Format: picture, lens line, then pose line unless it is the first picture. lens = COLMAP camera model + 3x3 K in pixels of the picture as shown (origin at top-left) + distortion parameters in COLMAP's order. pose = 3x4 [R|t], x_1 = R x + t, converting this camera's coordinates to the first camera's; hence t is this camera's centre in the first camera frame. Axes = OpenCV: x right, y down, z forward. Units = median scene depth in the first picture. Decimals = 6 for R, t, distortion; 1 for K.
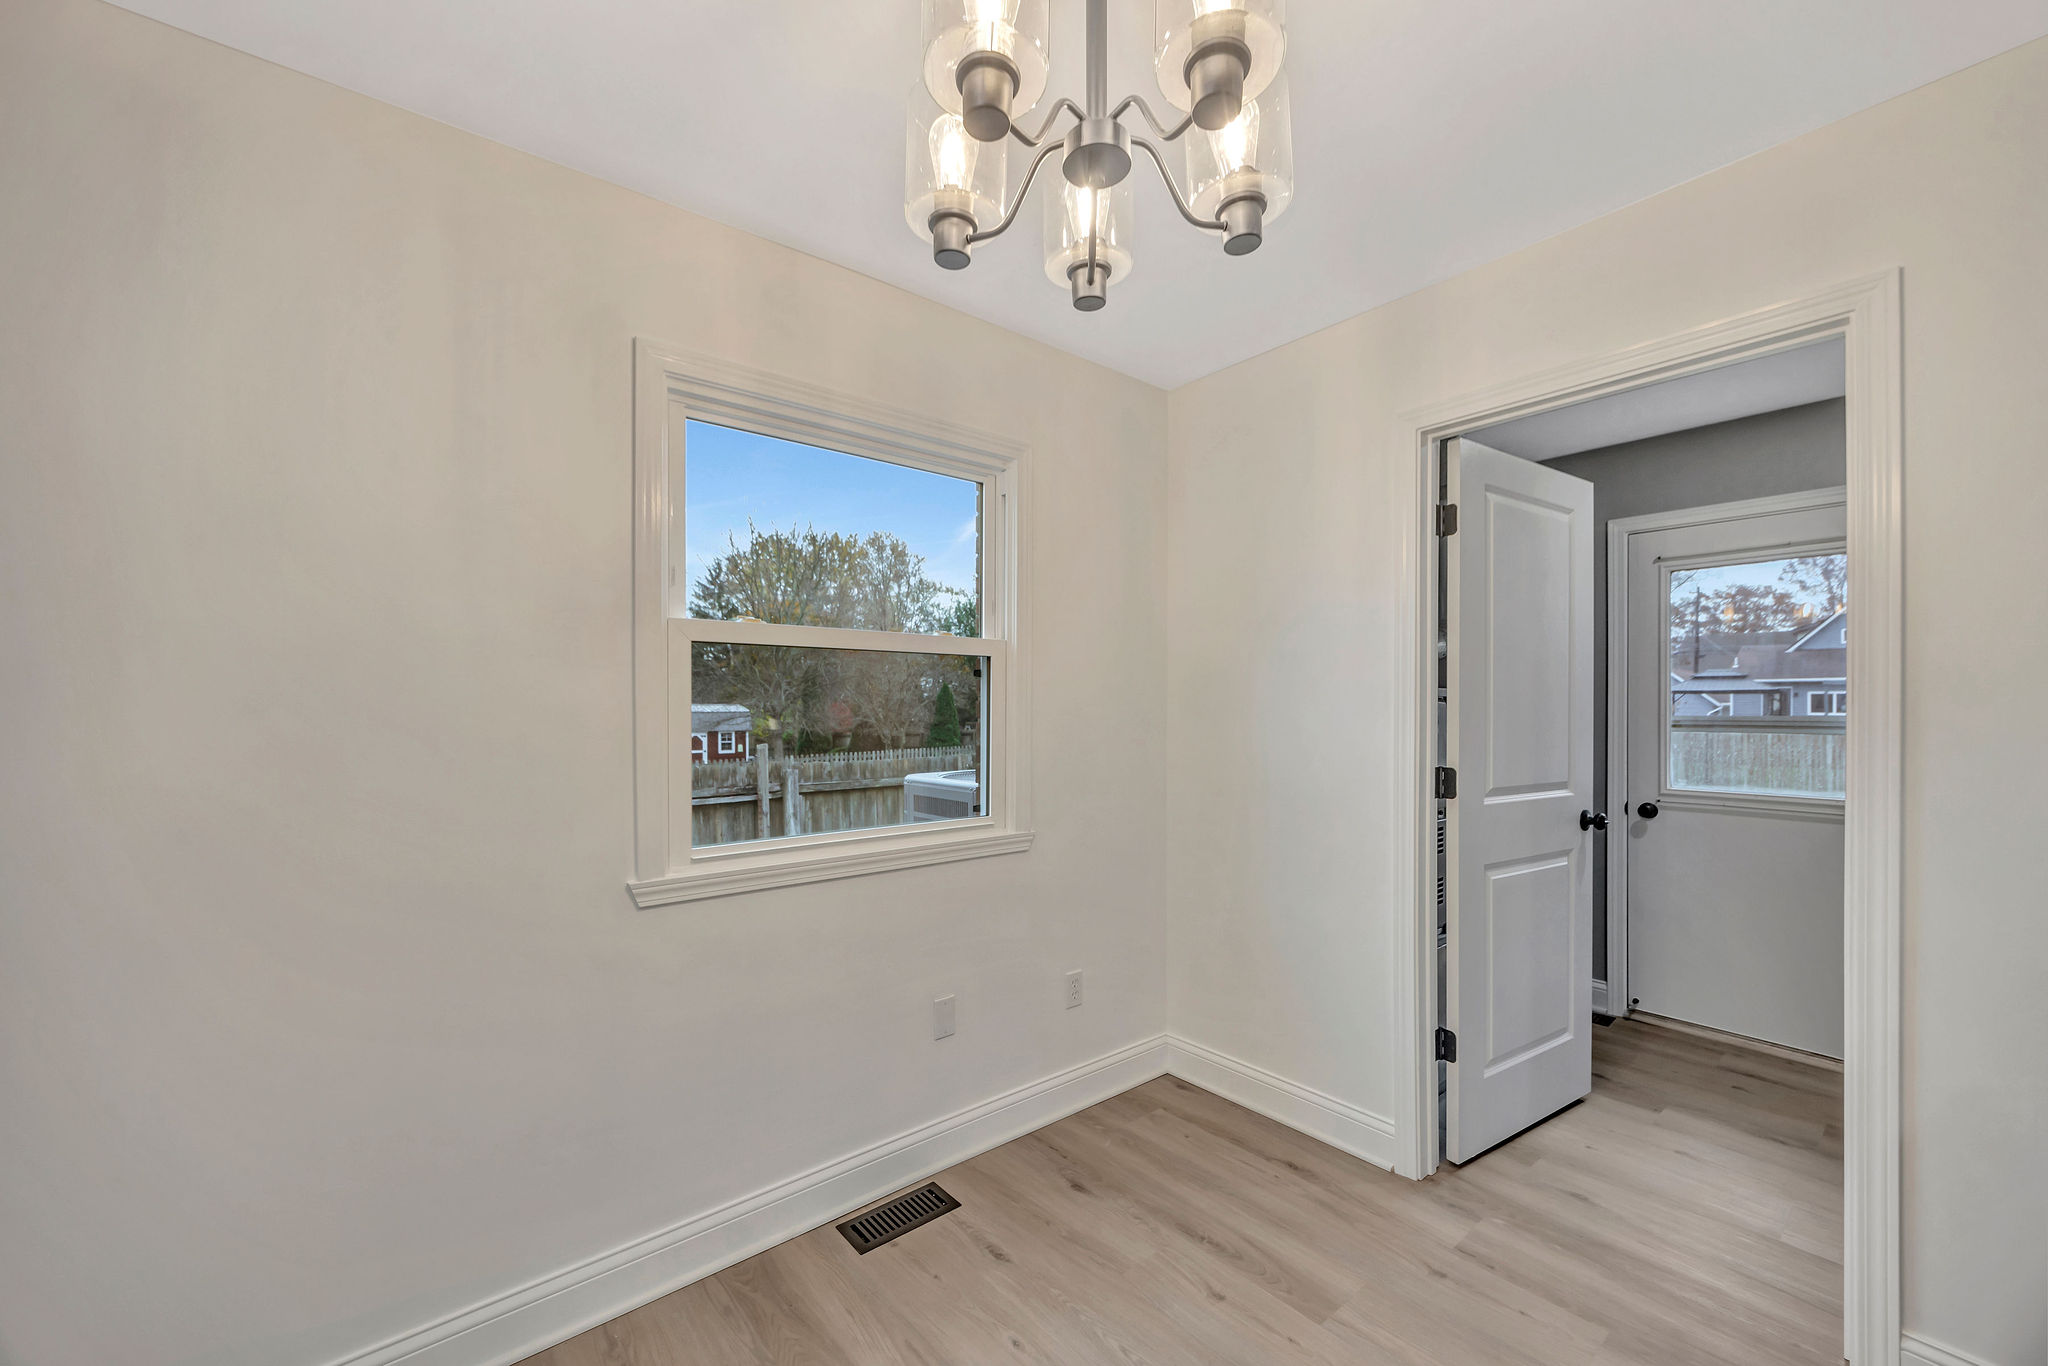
lens RADIAL K [[795.0, 0, 1024.8], [0, 795.0, 687.4], [0, 0, 1]] dist [0.000701, 0.000025]
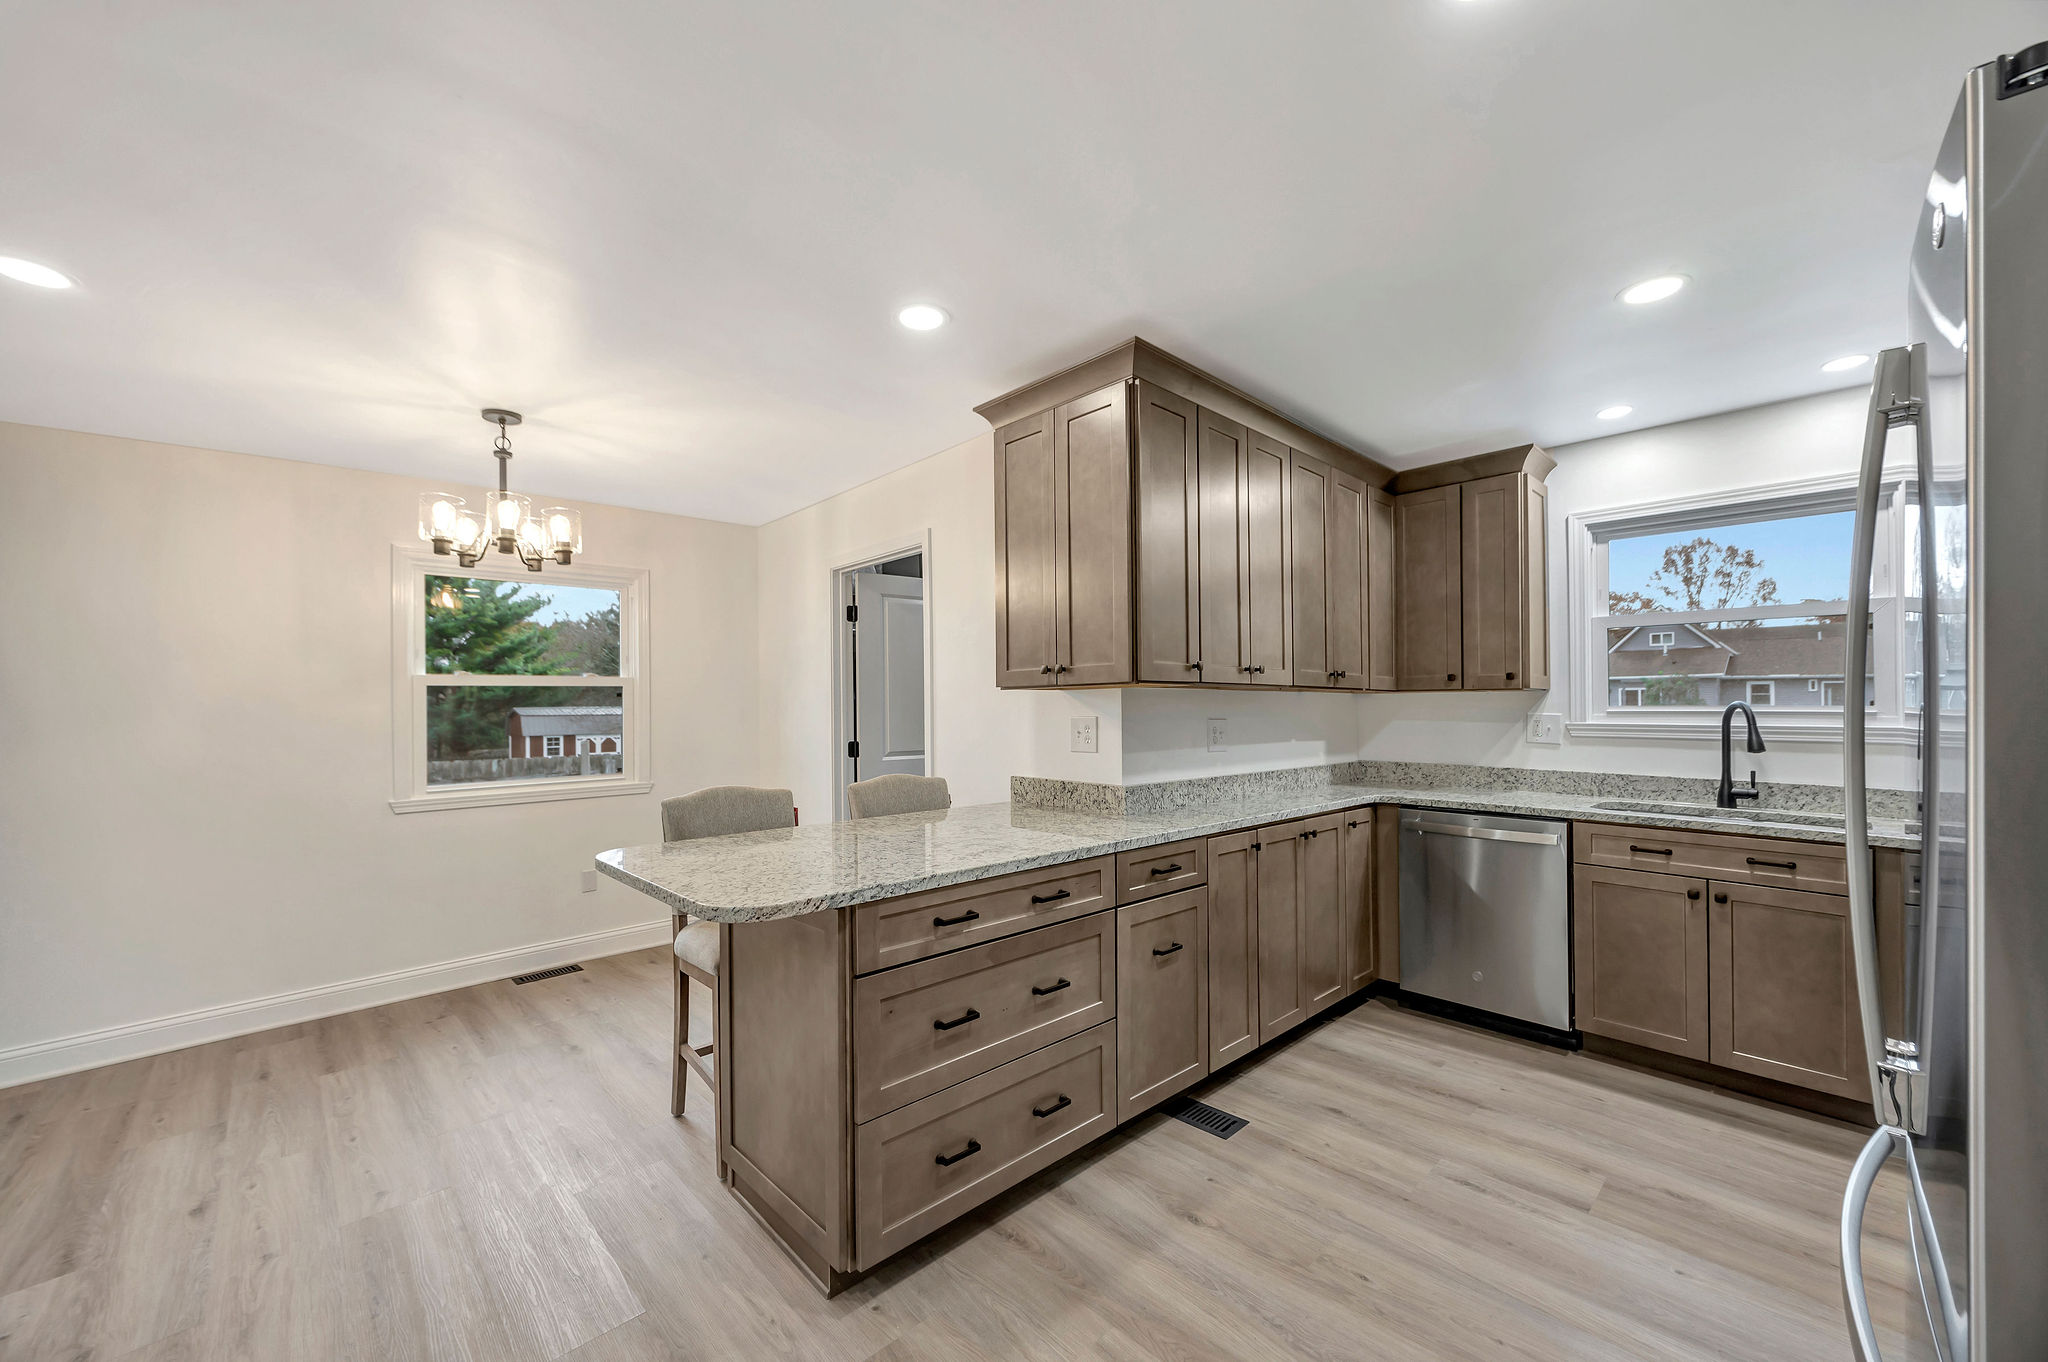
lens RADIAL K [[795.0, 0, 1024.8], [0, 795.0, 685.4], [0, 0, 1]] dist [0.000701, 0.000025]
pose [[0.997309, -0.009330, 0.072716, 0.562045], [0.009869, 0.999926, -0.007047, -0.004575], [-0.072645, 0.007746, 0.997328, -0.657860]]
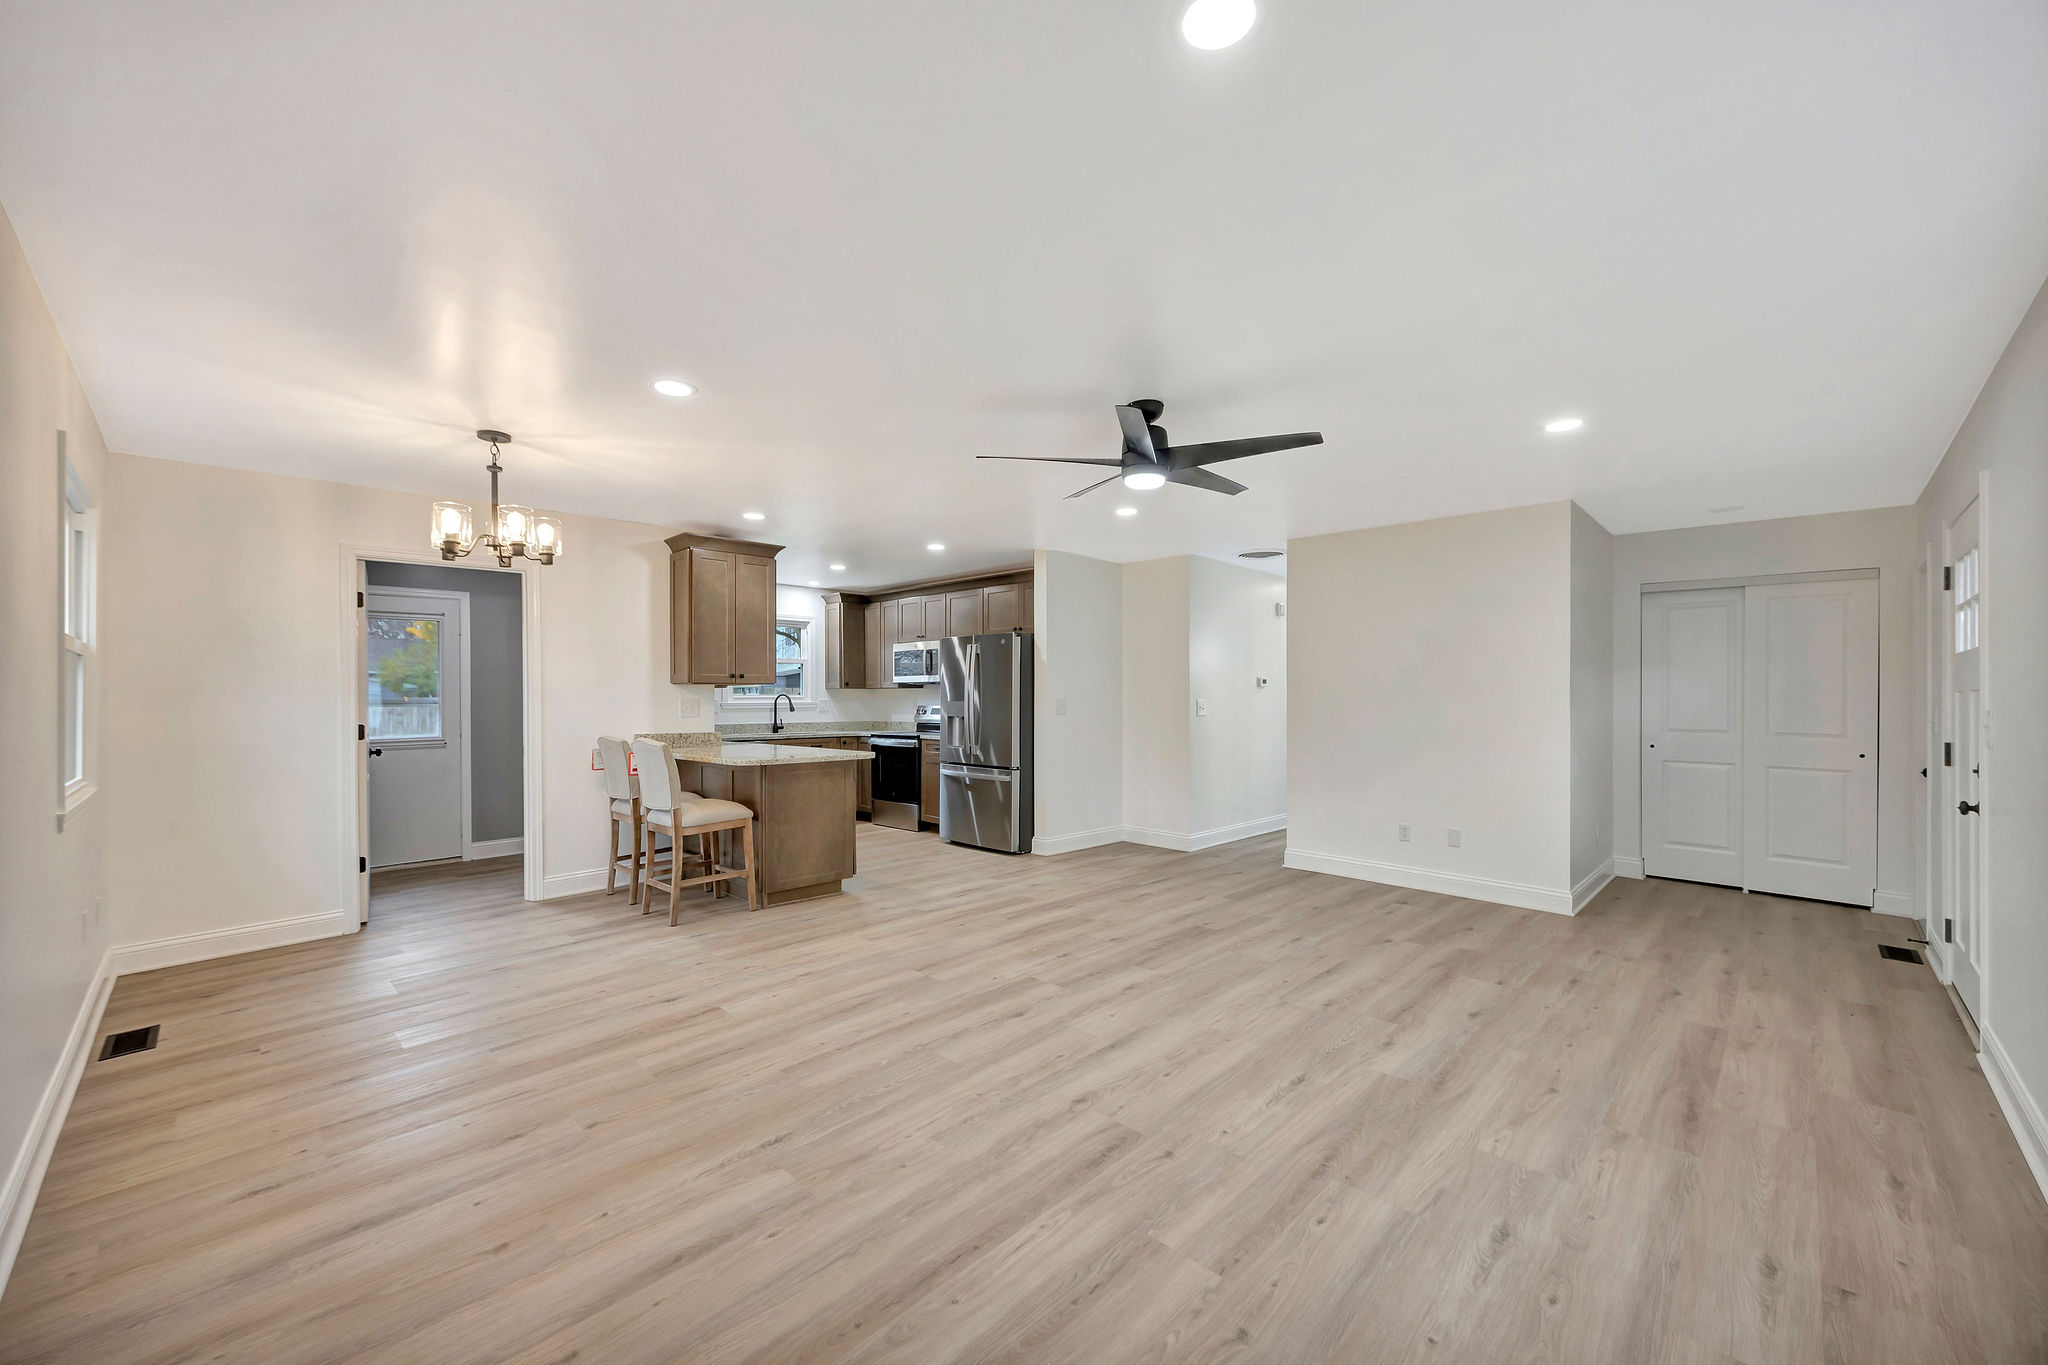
lens RADIAL K [[802.2, 0, 1022.6], [0, 802.2, 695.4], [0, 0, 1]] dist [0.002529, 0.000215]
pose [[-0.104310, -0.008718, 0.994507, -1.117016], [-0.010957, 0.999911, 0.007616, -0.006621], [-0.994484, -0.010102, -0.104396, -0.298450]]
